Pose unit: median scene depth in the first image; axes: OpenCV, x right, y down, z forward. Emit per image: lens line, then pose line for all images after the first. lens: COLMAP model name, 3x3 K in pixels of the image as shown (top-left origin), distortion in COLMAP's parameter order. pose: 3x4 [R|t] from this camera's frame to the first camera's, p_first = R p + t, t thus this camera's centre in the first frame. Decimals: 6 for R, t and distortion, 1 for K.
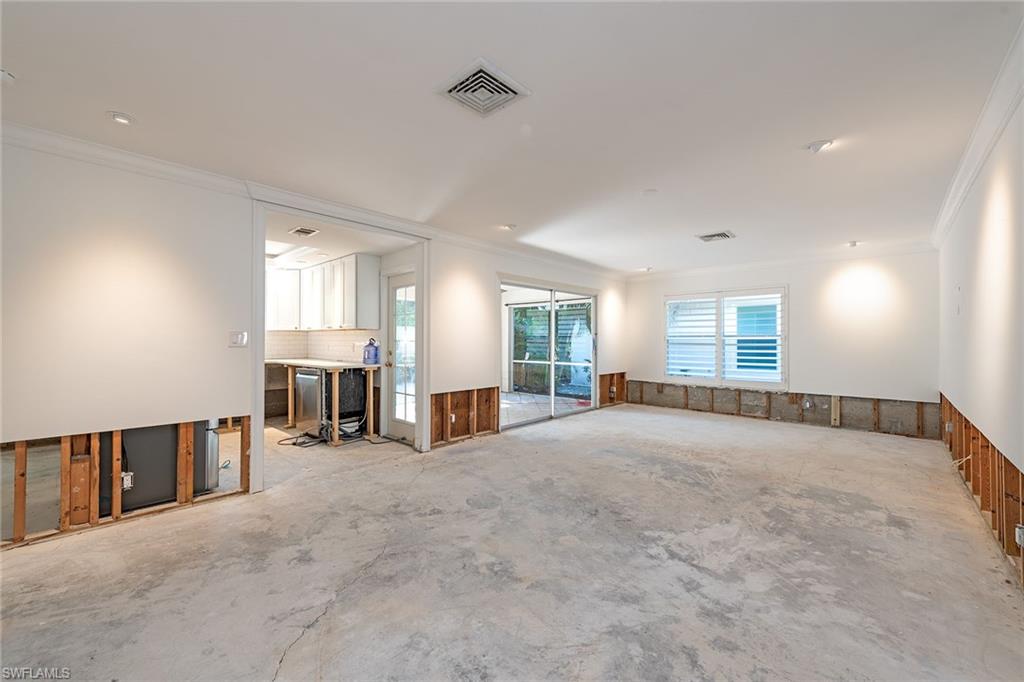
lens RADIAL K [[406.4, 0, 513.2], [0, 406.4, 338.6], [0, 0, 1]] dist [0.000772, 0.000027]
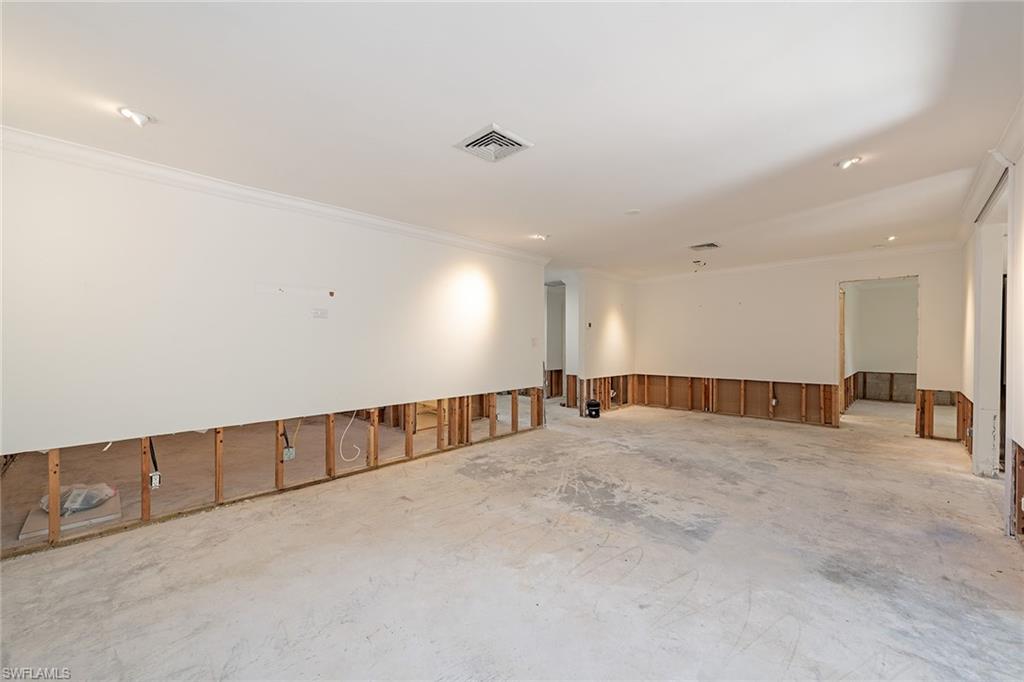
lens RADIAL K [[406.4, 0, 511.0], [0, 406.4, 341.7], [0, 0, 1]] dist [0.000772, 0.000027]
pose [[-0.999798, 0.002655, 0.019909, 0.667518], [0.002593, 0.999992, -0.003122, 0.001561], [-0.019917, -0.003070, -0.999797, 2.195742]]
